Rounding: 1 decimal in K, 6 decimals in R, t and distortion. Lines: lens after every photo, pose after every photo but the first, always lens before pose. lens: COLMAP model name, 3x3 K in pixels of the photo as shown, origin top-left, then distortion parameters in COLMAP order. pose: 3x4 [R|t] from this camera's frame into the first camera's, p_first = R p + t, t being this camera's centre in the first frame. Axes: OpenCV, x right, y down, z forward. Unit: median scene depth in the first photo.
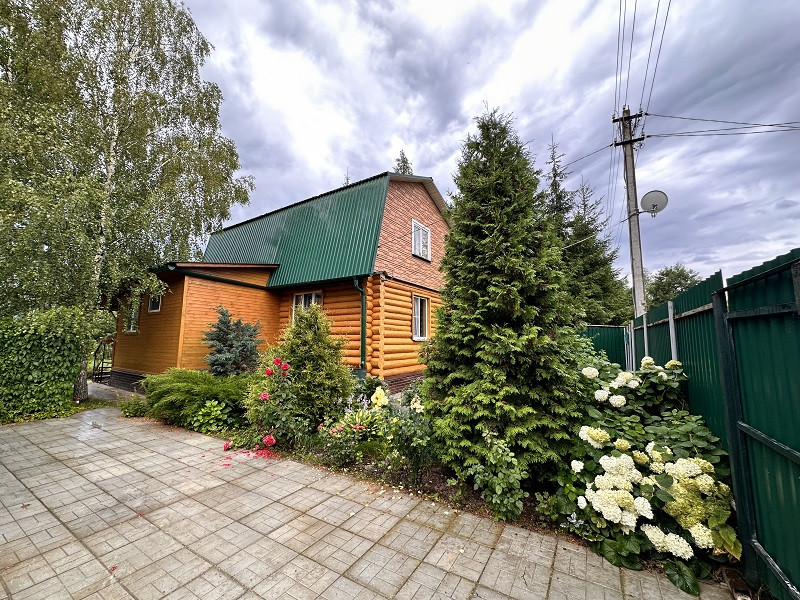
lens RADIAL K [[318.4, 0, 399.5], [0, 318.4, 298.0], [0, 0, 1]] dist [-0.002144, 0.000043]
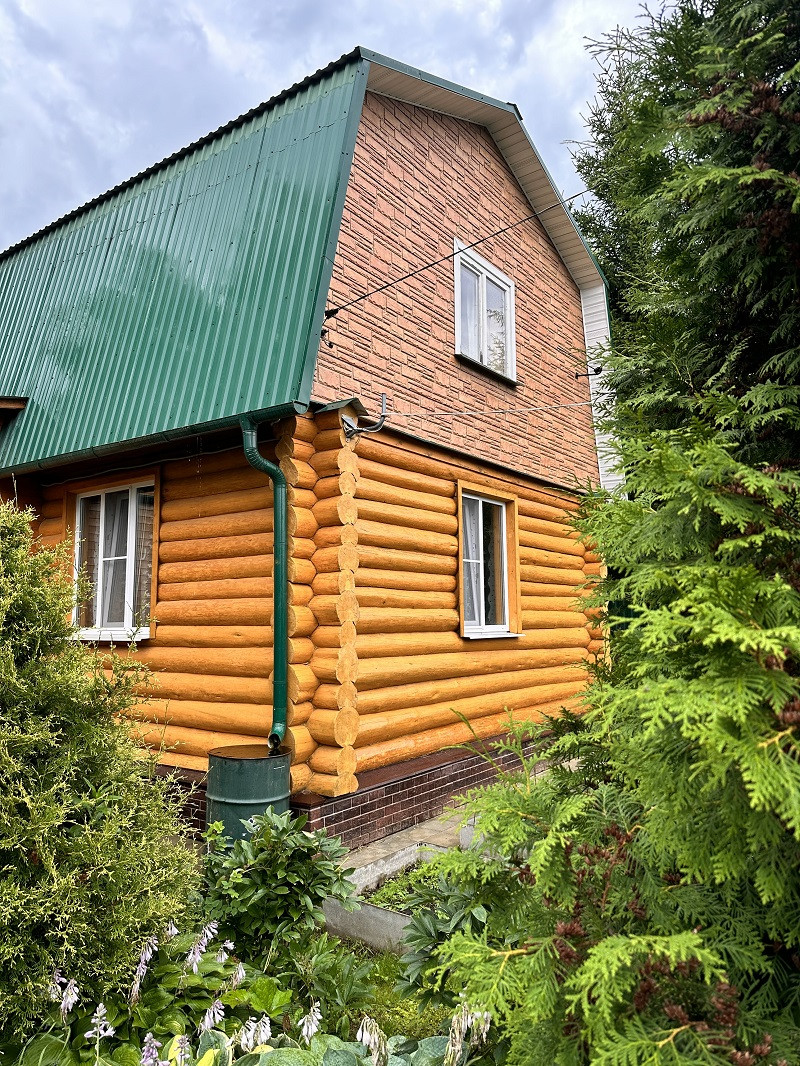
lens RADIAL K [[746.5, 0, 400.0], [0, 746.5, 533.0], [0, 0, 1]] dist [0.088191, -0.118307]
pose [[0.998511, -0.017832, -0.051558, 0.027419], [0.018755, 0.999671, 0.017474, 0.024603], [0.051230, -0.018415, 0.998517, 0.364822]]
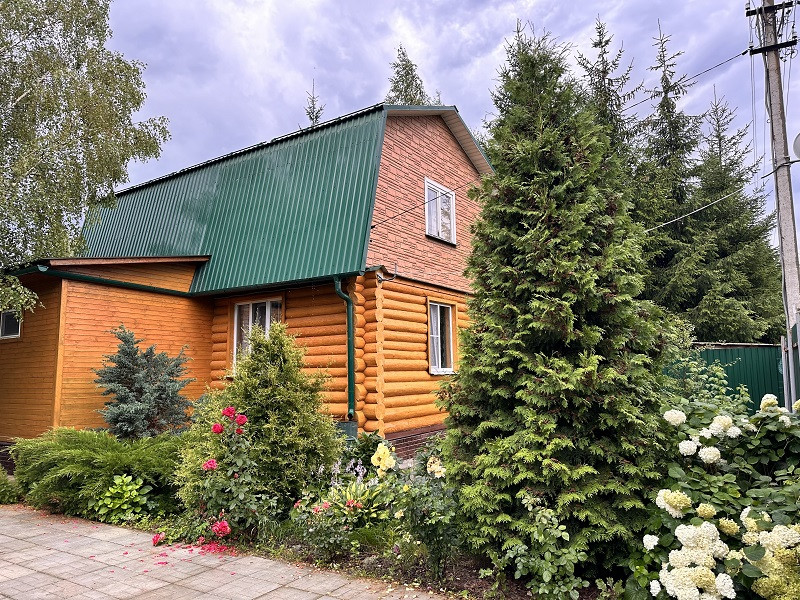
lens RADIAL K [[559.6, 0, 404.1], [0, 559.6, 299.6], [0, 0, 1]] dist [0.088545, -0.103781]
pose [[0.999764, -0.021431, -0.003655, -0.001660], [0.021438, 0.999768, 0.001939, -0.019954], [0.003613, -0.002017, 0.999991, -0.119061]]
